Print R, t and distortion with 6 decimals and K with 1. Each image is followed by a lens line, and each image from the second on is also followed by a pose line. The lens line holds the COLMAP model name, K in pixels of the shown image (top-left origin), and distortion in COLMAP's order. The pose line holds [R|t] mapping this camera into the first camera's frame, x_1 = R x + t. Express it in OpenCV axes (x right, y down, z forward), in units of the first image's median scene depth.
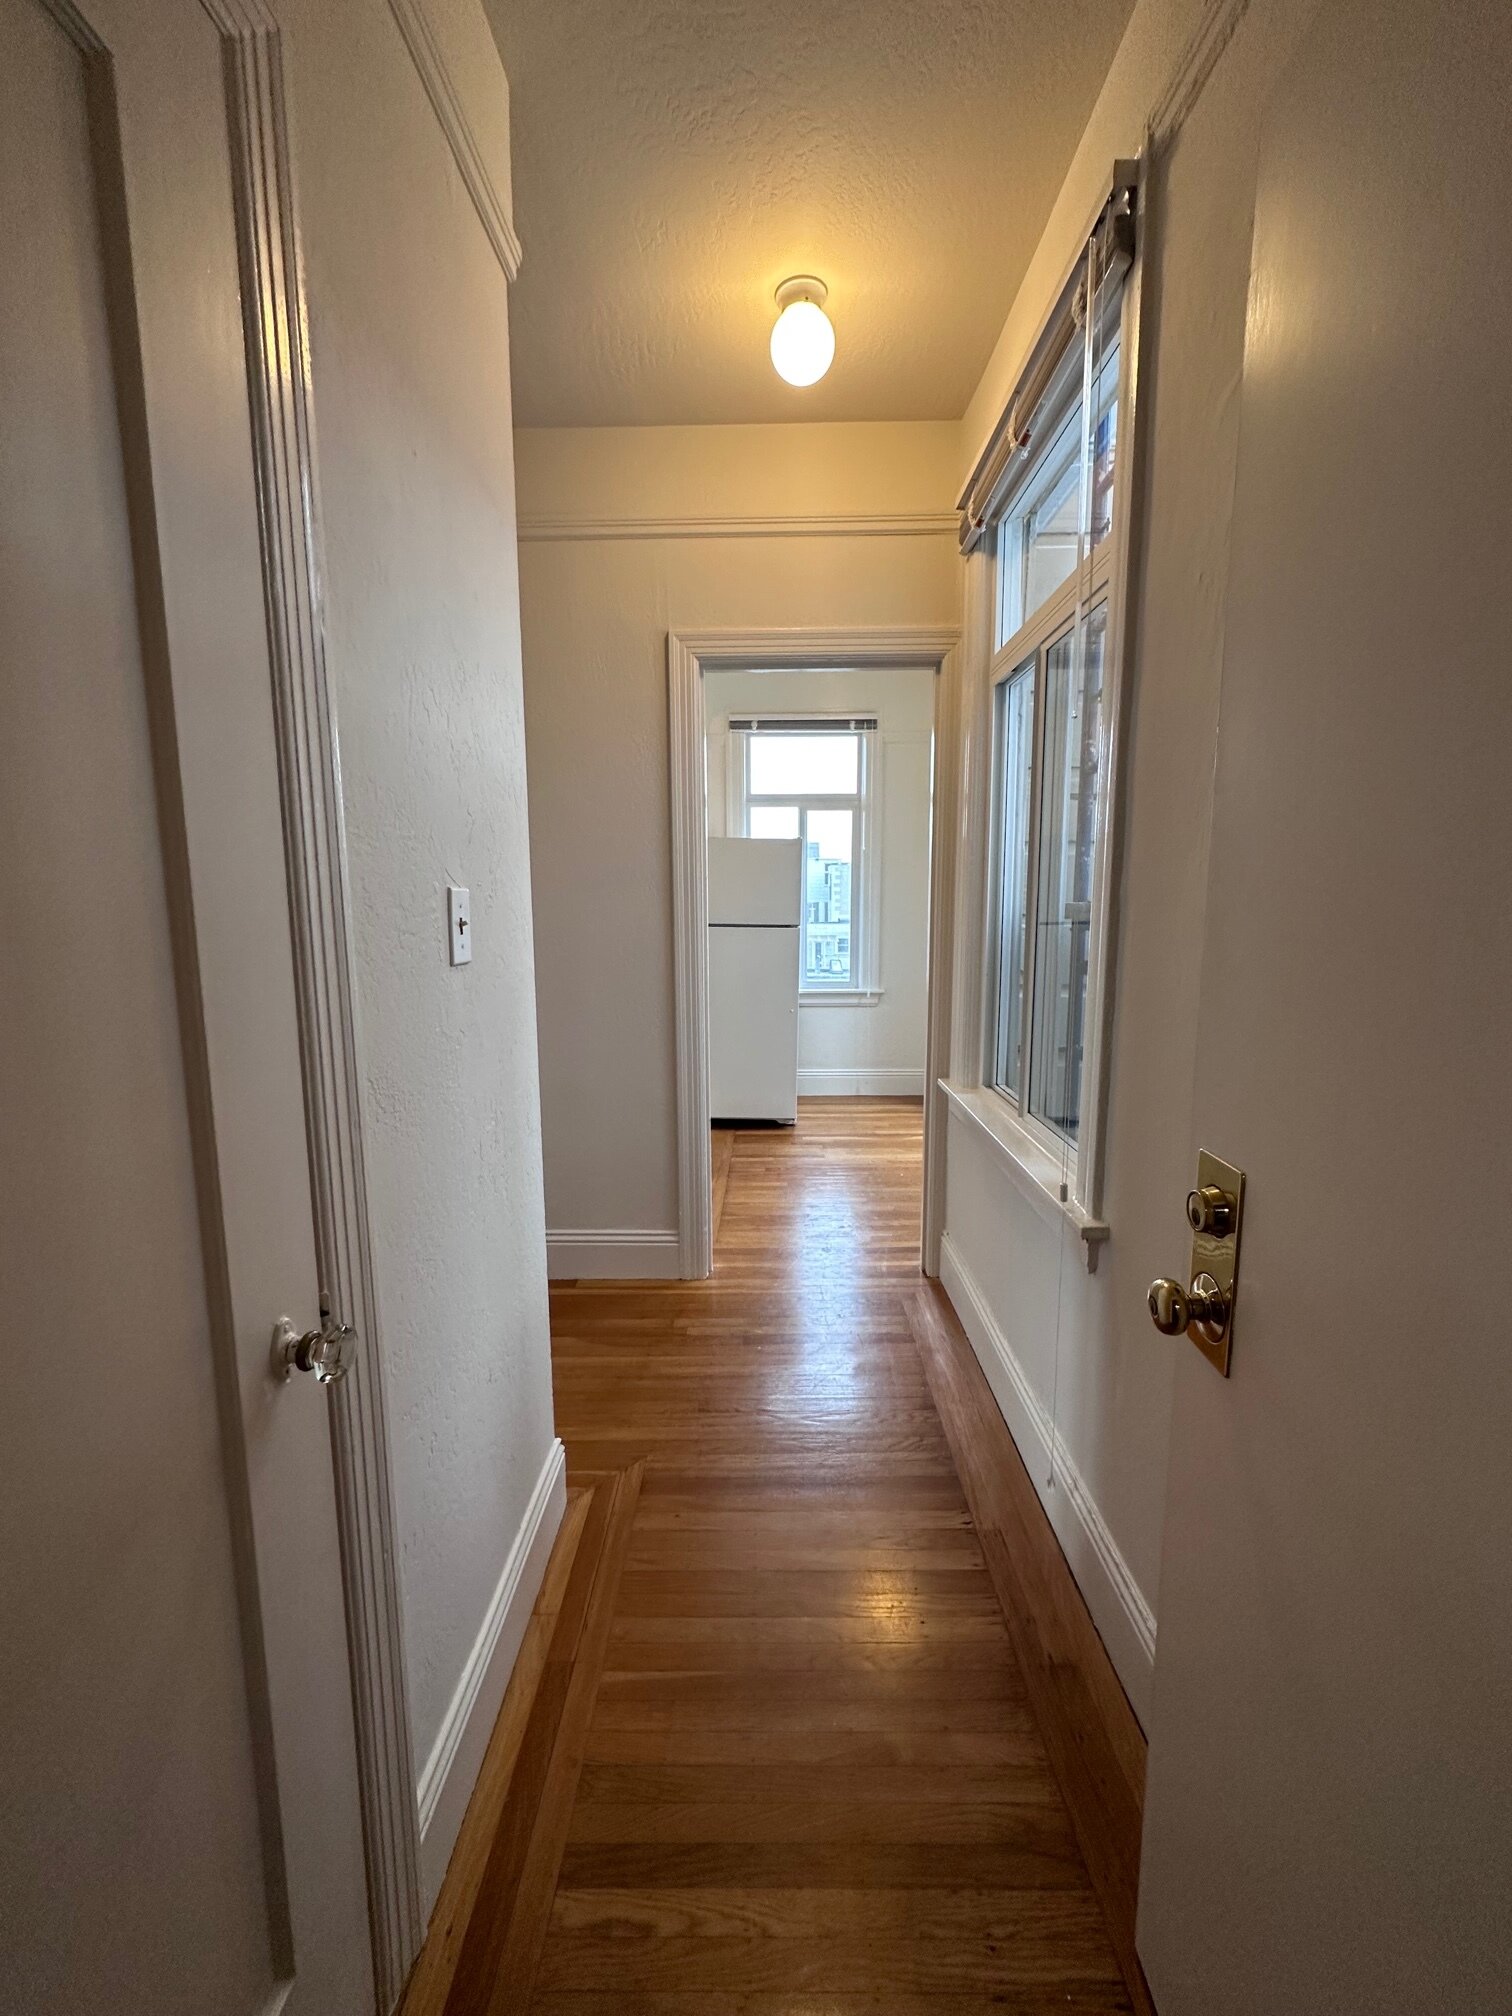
lens RADIAL K [[801.4, 0, 753.2], [0, 801.4, 1011.4], [0, 0, 1]] dist [-0.000135, 0.000161]
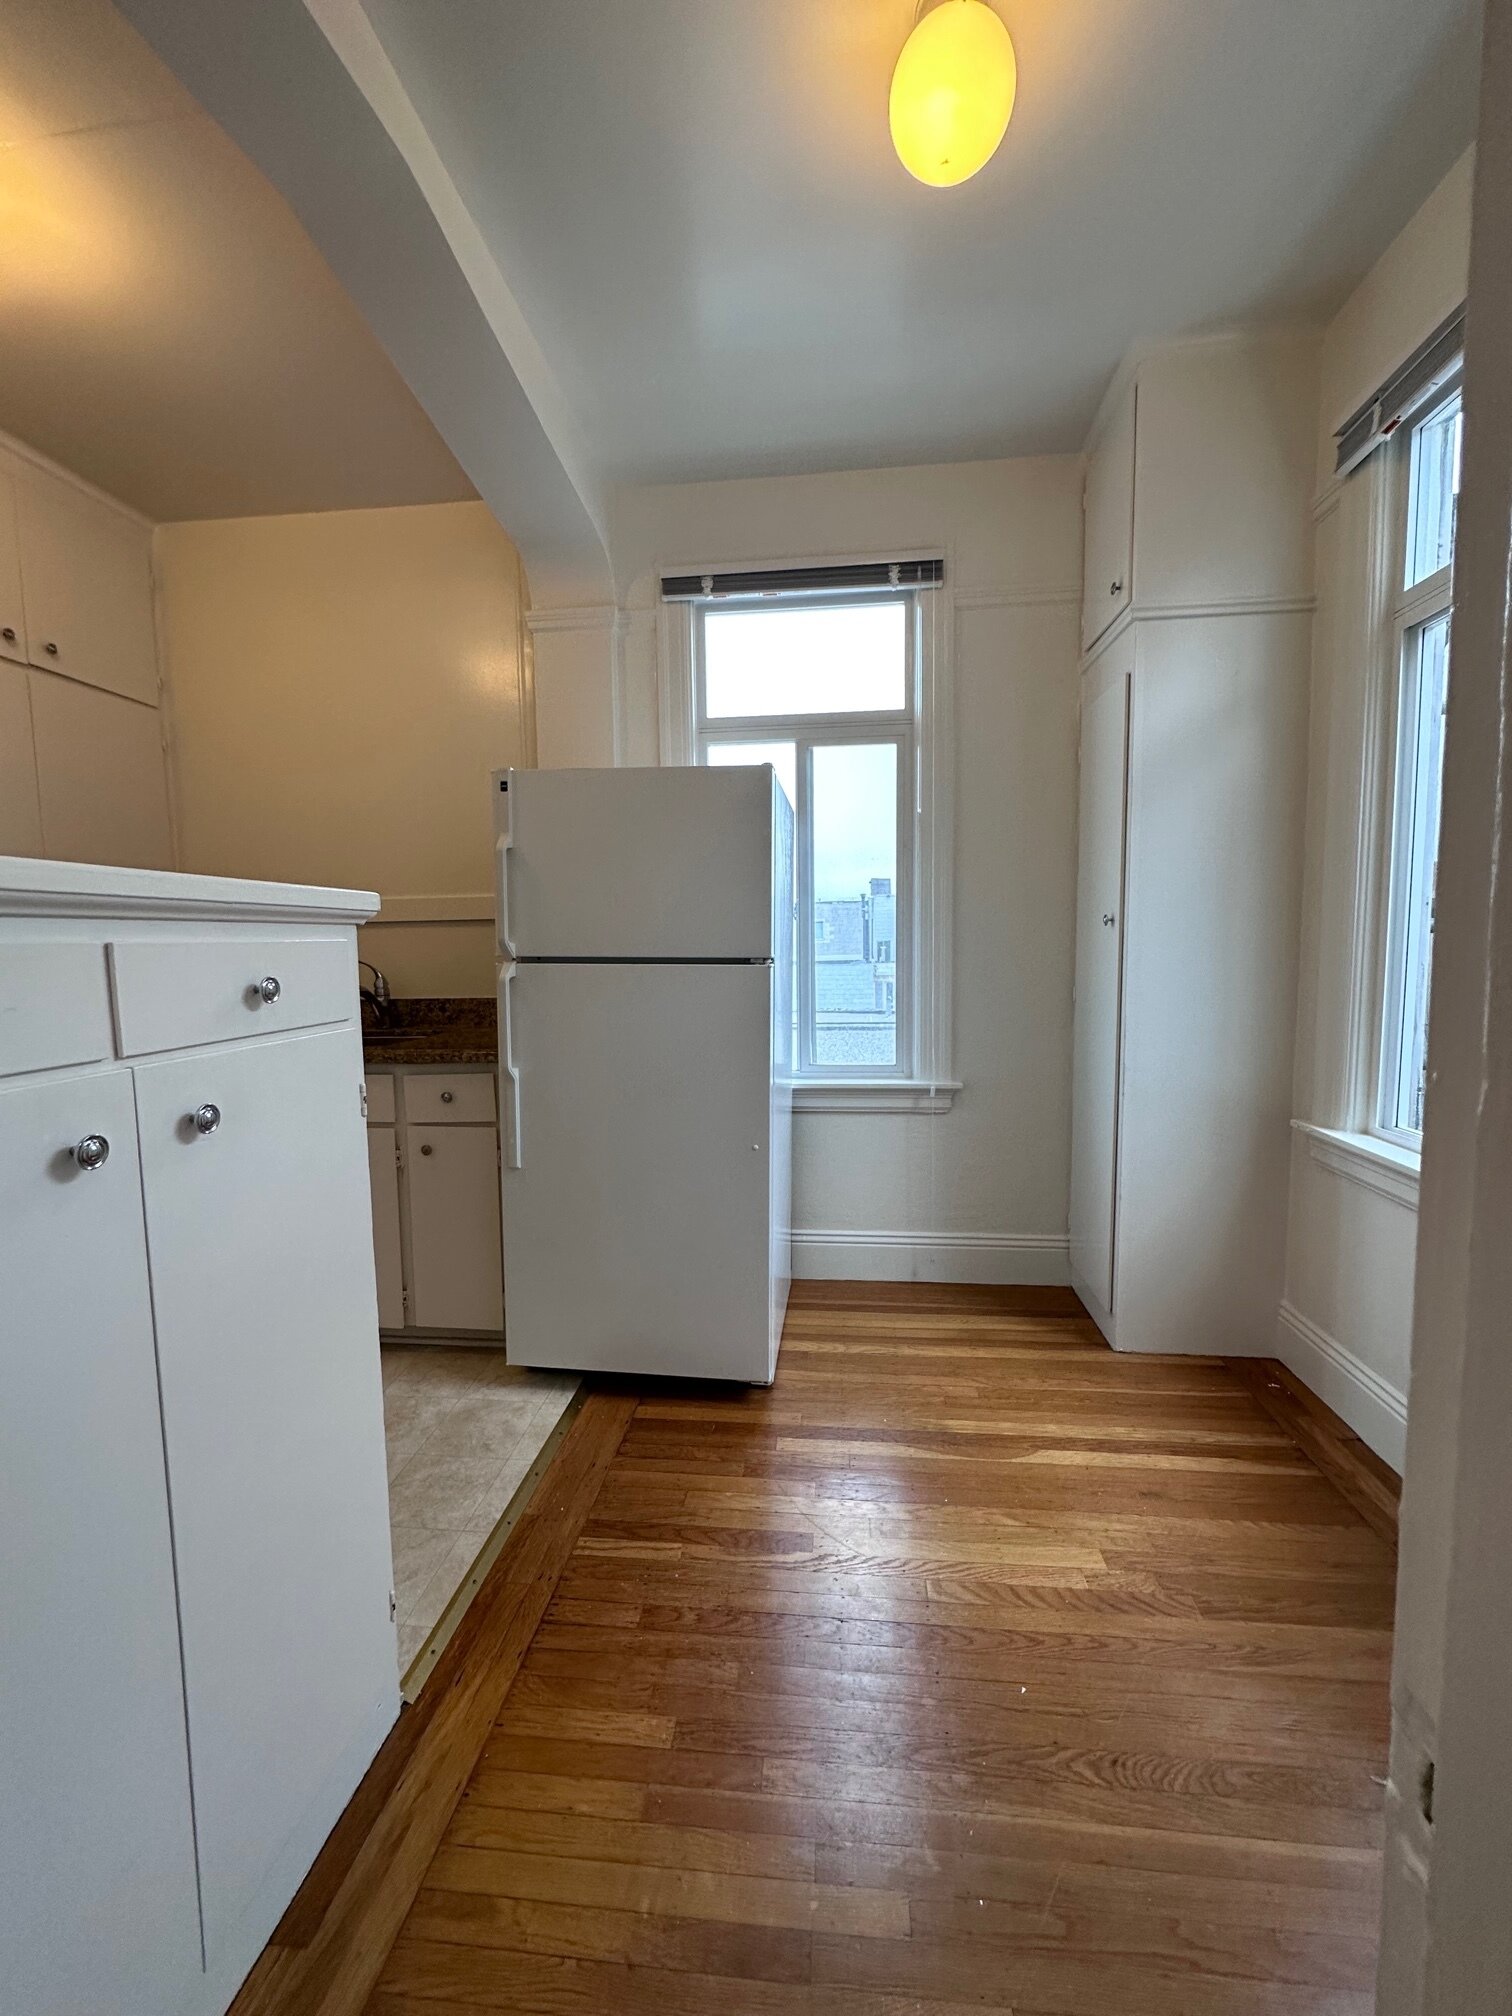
lens RADIAL K [[801.4, 0, 762.0], [0, 801.4, 1004.2], [0, 0, 1]] dist [-0.000135, 0.000161]
pose [[0.996703, -0.000992, -0.081136, 0.078660], [-0.003794, 0.998262, -0.058814, -0.048919], [0.081053, 0.058928, 0.994966, 0.485047]]
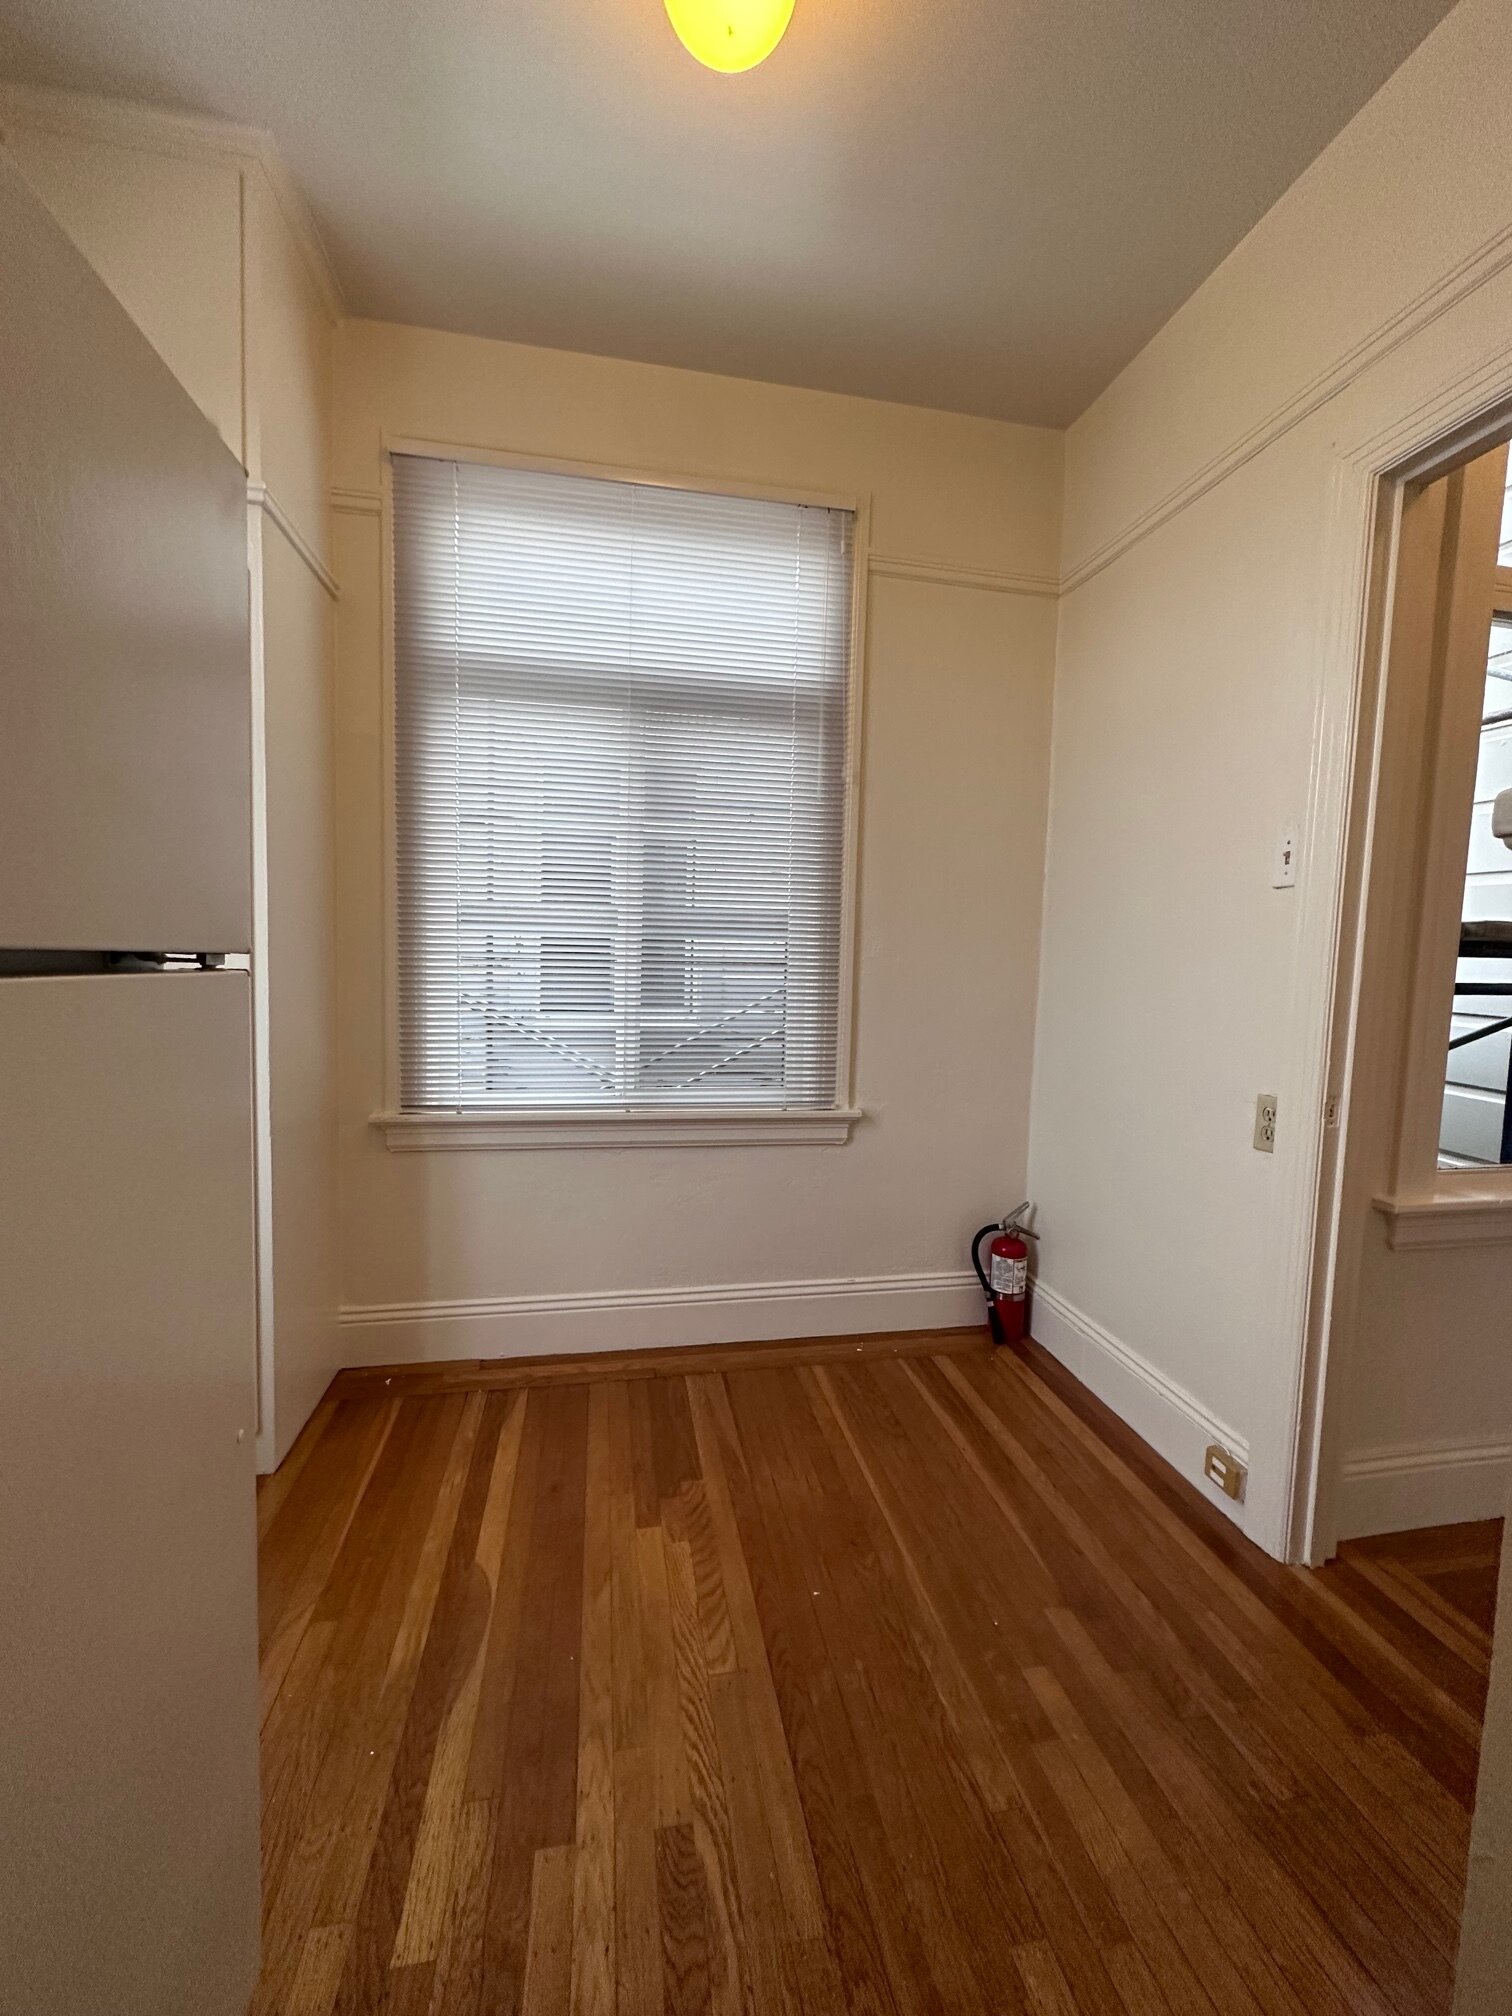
lens RADIAL K [[801.4, 0, 755.3], [0, 801.4, 1008.5], [0, 0, 1]] dist [-0.000135, 0.000161]
pose [[-0.206200, -0.072117, 0.975849, -0.125221], [0.107364, 0.989592, 0.095819, -0.087650], [-0.972602, 0.124529, -0.196311, 0.811696]]
